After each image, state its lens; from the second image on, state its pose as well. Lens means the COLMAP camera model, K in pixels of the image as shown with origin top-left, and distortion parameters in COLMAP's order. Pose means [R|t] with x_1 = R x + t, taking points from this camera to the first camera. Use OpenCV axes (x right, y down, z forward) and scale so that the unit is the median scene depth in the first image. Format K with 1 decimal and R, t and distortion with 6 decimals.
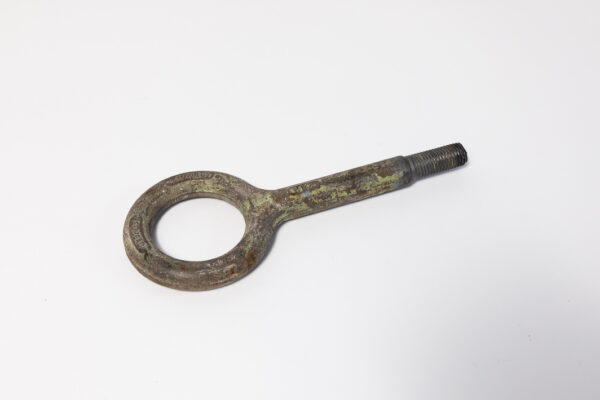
lens RADIAL K [[815.3, 0, 300.0], [0, 815.3, 200.0], [0, 0, 1]] dist [0.007326, -0.006585]
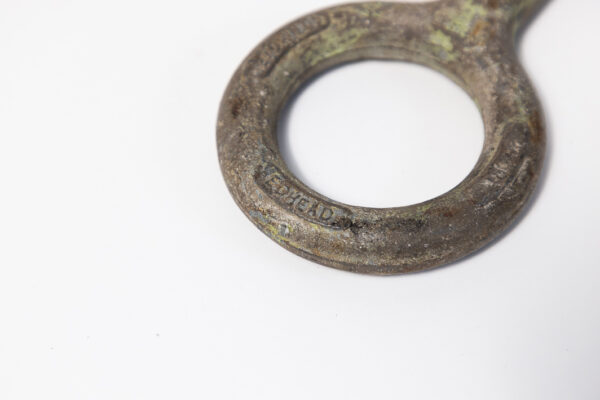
lens RADIAL K [[1500.6, 0, 300.0], [0, 1500.6, 200.0], [0, 0, 1]] dist [-0.076530, -0.794252]
pose [[0.841325, -0.449641, 0.299992, -0.420416], [0.409458, 0.892465, 0.189343, -0.104774], [-0.352868, -0.036465, 0.934962, 0.232022]]
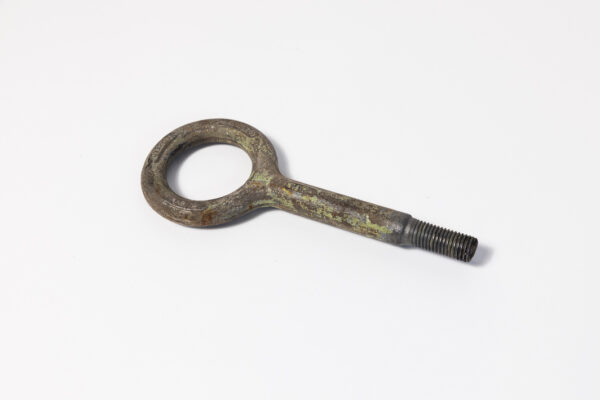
lens RADIAL K [[815.3, 0, 300.0], [0, 815.3, 200.0], [0, 0, 1]] dist [0.007326, -0.006585]
pose [[0.692795, 0.514185, -0.505617, 0.519589], [-0.467251, 0.854122, 0.228369, -0.232432], [0.549282, 0.078037, 0.831985, 0.161320]]
